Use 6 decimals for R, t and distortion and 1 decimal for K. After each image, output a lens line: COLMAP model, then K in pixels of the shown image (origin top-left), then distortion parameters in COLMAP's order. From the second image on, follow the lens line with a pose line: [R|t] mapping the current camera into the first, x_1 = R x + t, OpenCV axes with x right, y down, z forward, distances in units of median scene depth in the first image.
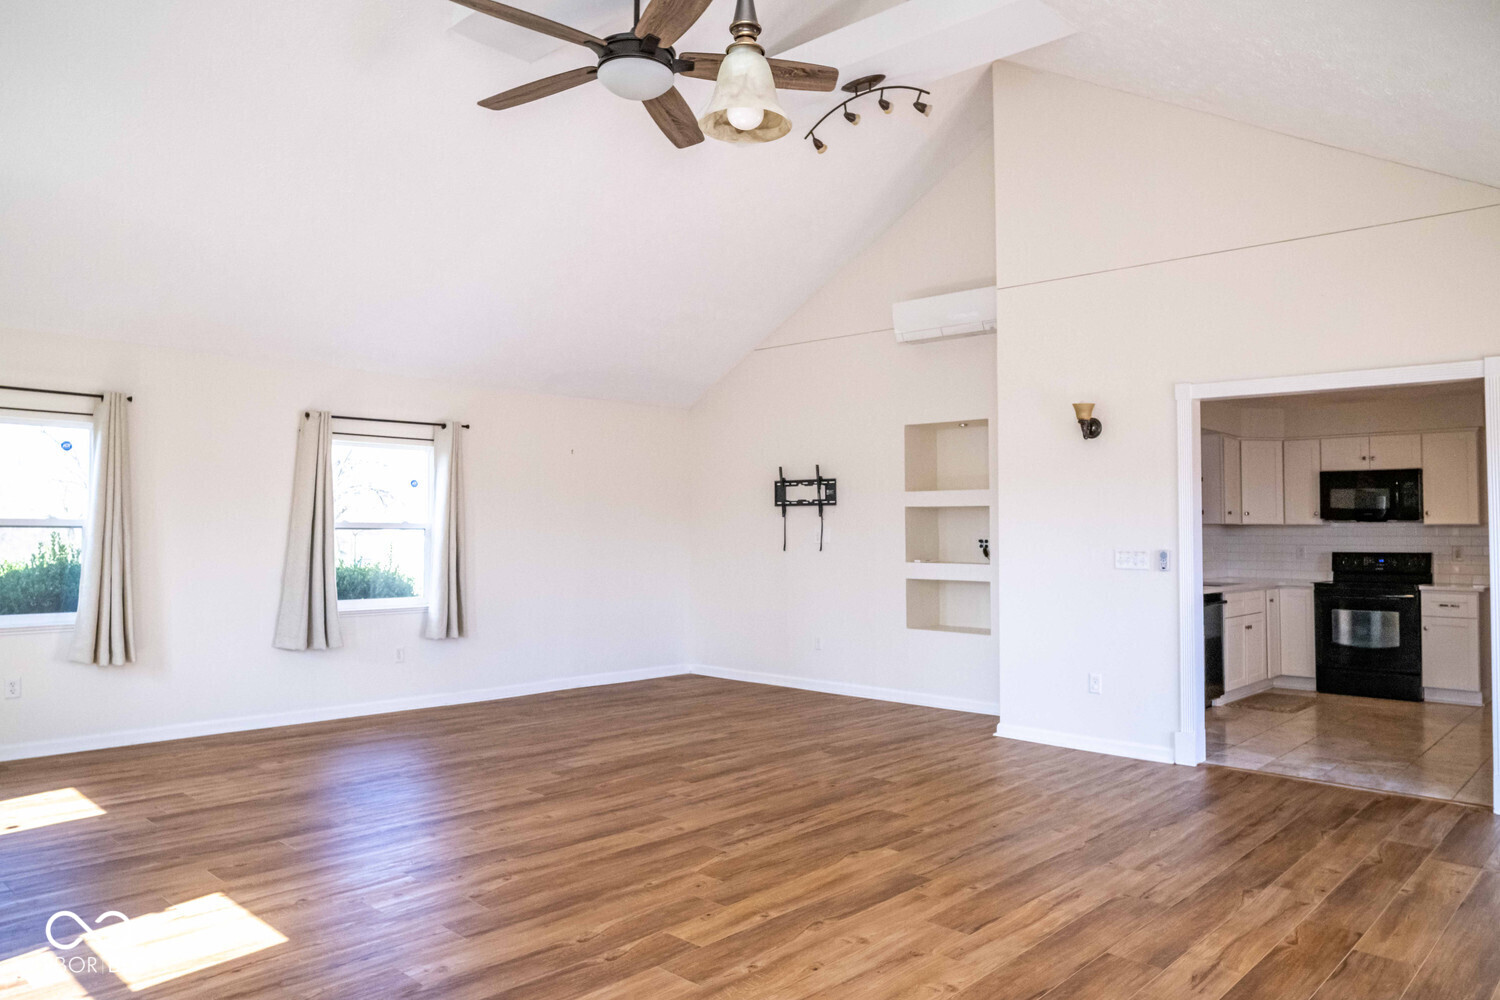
lens RADIAL K [[1001.2, 0, 778.8], [0, 1001.2, 506.4], [0, 0, 1]] dist [-0.032861, 0.022449]
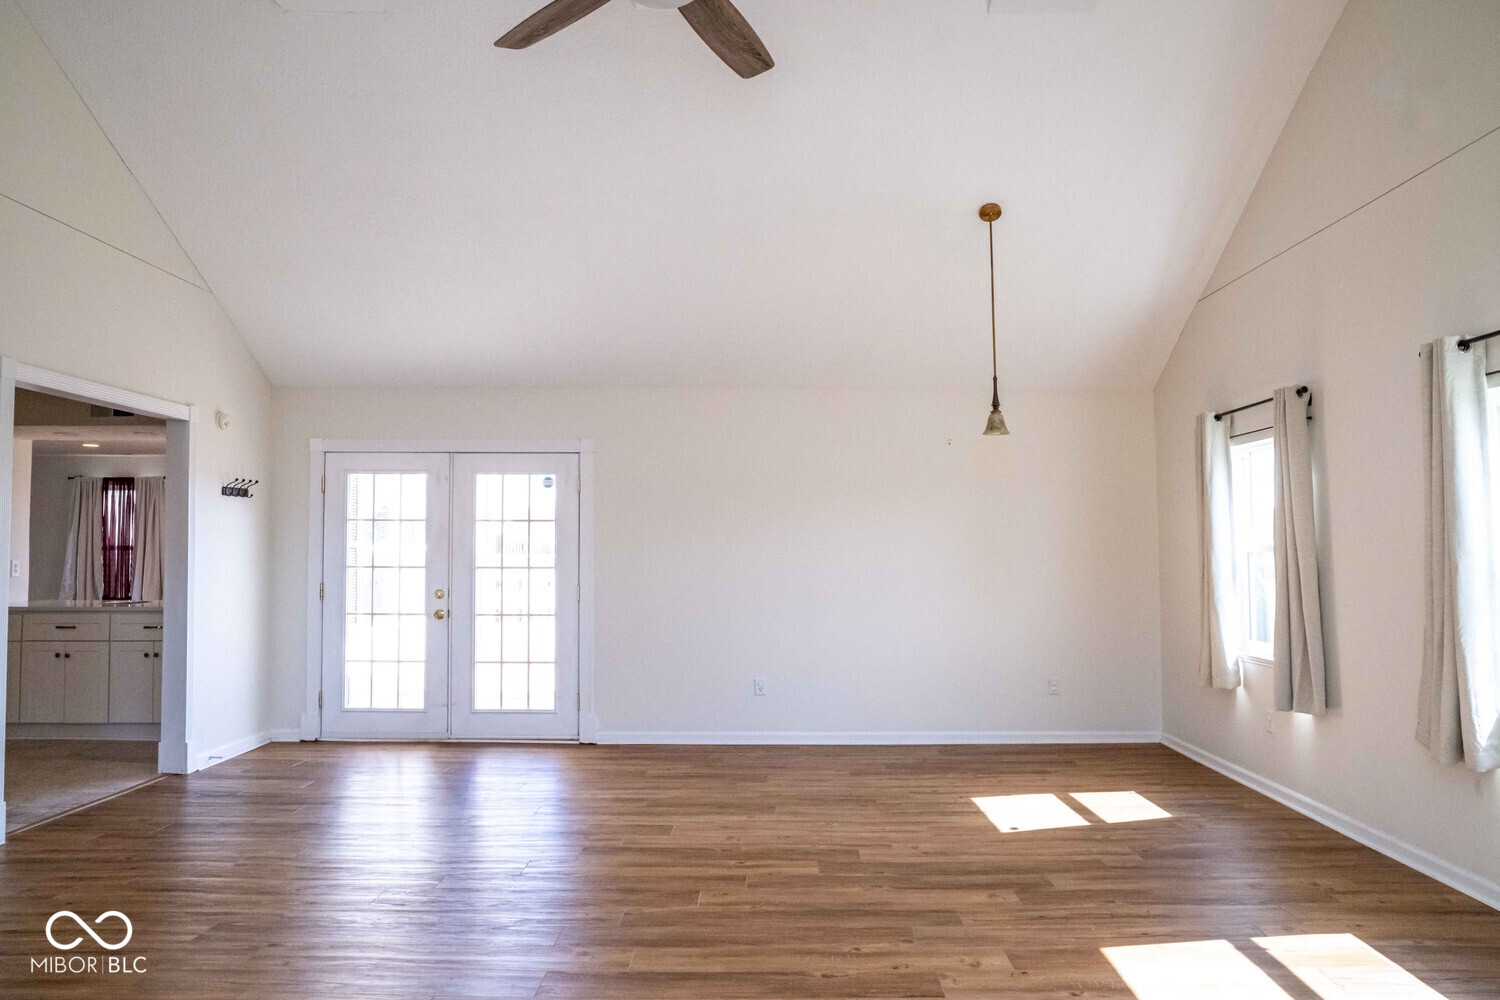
lens RADIAL K [[1019.4, 0, 754.8], [0, 1019.4, 483.0], [0, 0, 1]] dist [-0.030972, 0.002537]
pose [[-0.663121, 0.042845, 0.747285, -0.631618], [-0.024800, 0.996555, -0.079143, 0.026770], [-0.748101, -0.071014, -0.659774, 1.186780]]
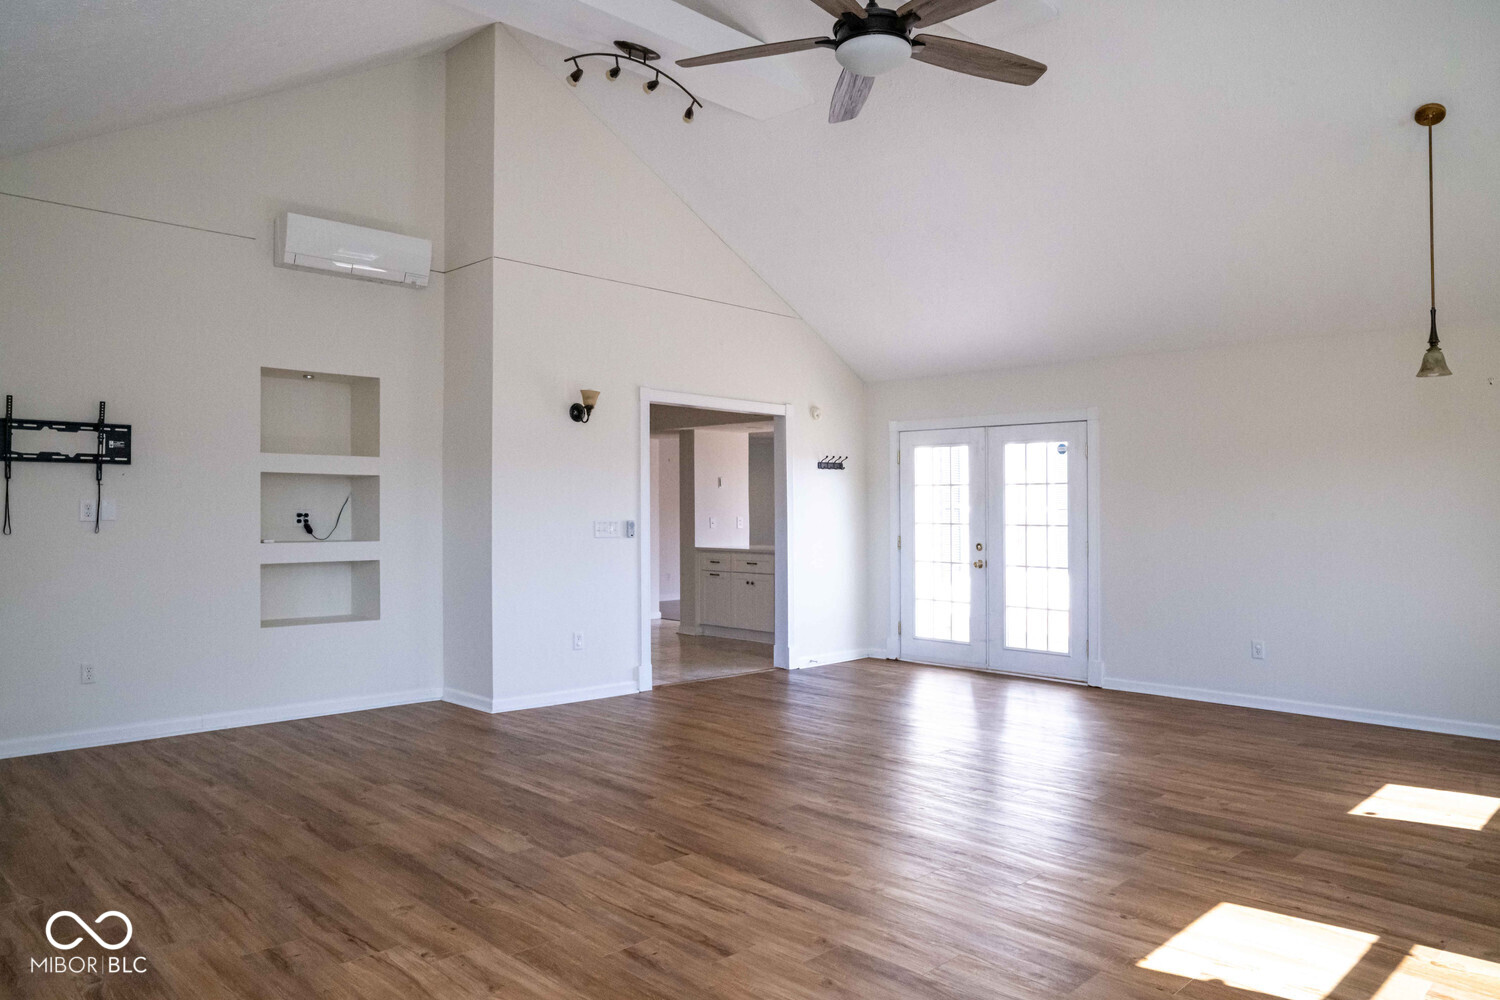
lens RADIAL K [[1002.8, 0, 750.0], [0, 1002.8, 500.0], [0, 0, 1]] dist [-0.071225, 0.052307]
pose [[0.064783, 0.004548, 0.997889, -0.927063], [-0.030516, 0.999531, -0.002574, 0.018829], [-0.997433, -0.030285, 0.064892, 0.855692]]
